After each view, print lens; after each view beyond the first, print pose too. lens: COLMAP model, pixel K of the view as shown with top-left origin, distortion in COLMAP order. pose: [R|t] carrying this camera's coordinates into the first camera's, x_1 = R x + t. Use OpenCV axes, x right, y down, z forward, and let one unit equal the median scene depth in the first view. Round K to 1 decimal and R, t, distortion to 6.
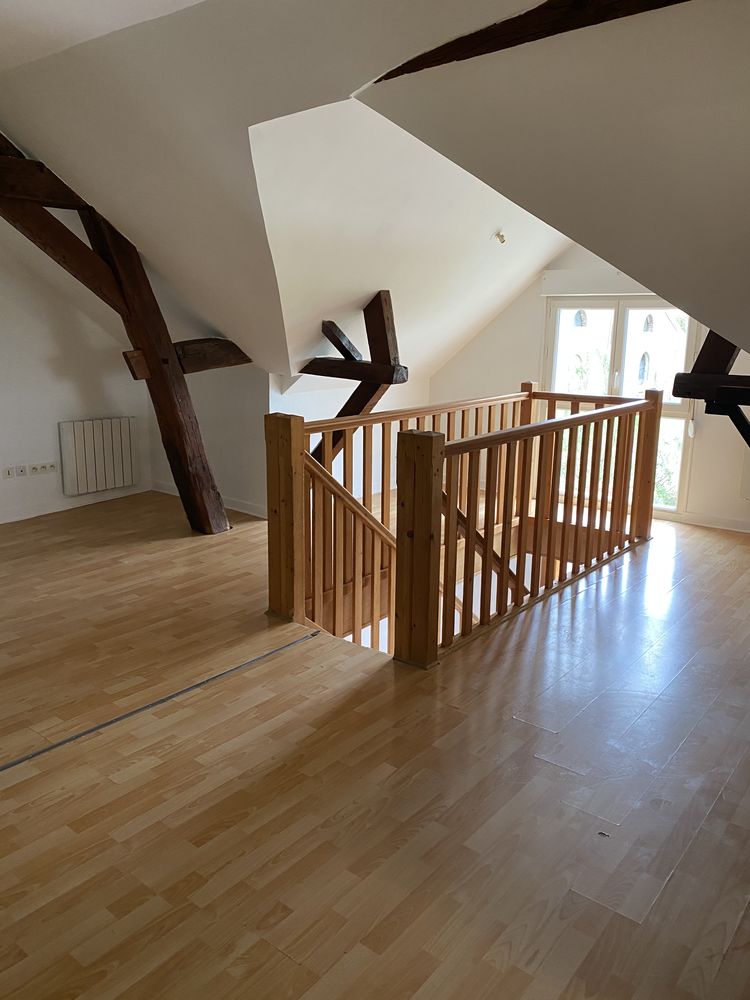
lens RADIAL K [[769.5, 0, 377.0], [0, 769.5, 497.8], [0, 0, 1]] dist [0.021171, 0.002006]
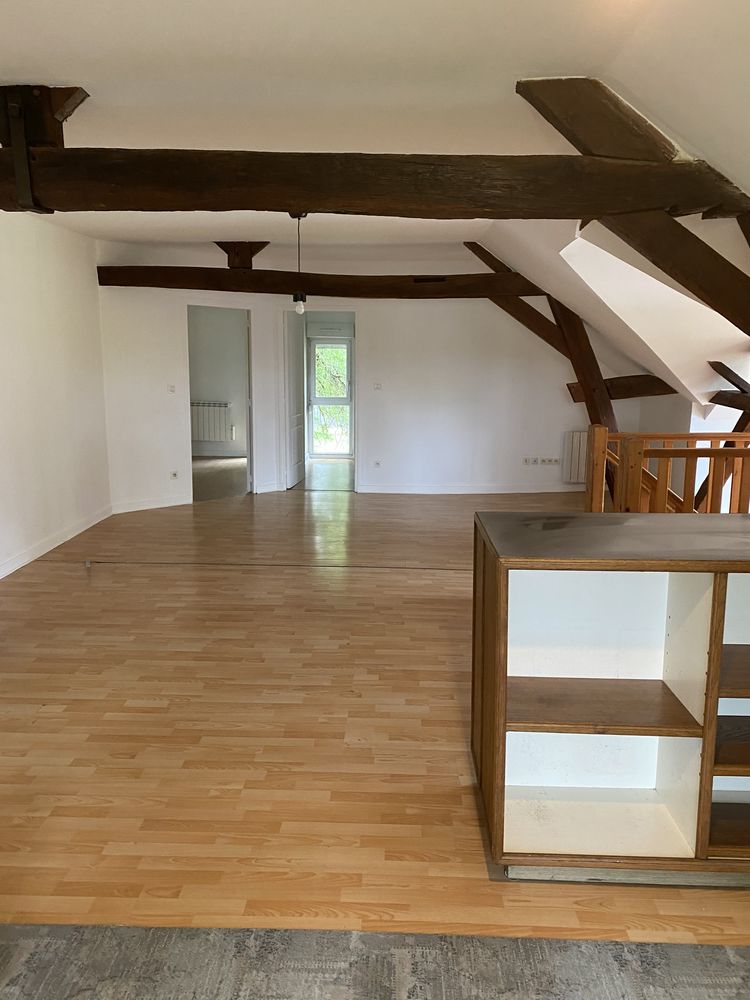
lens RADIAL K [[769.5, 0, 374.5], [0, 769.5, 499.5], [0, 0, 1]] dist [0.021171, 0.002006]
pose [[0.588152, 0.129400, -0.798332, 0.661491], [-0.169403, 0.984931, 0.034842, 0.046606], [0.790810, 0.114747, 0.601209, -0.190660]]
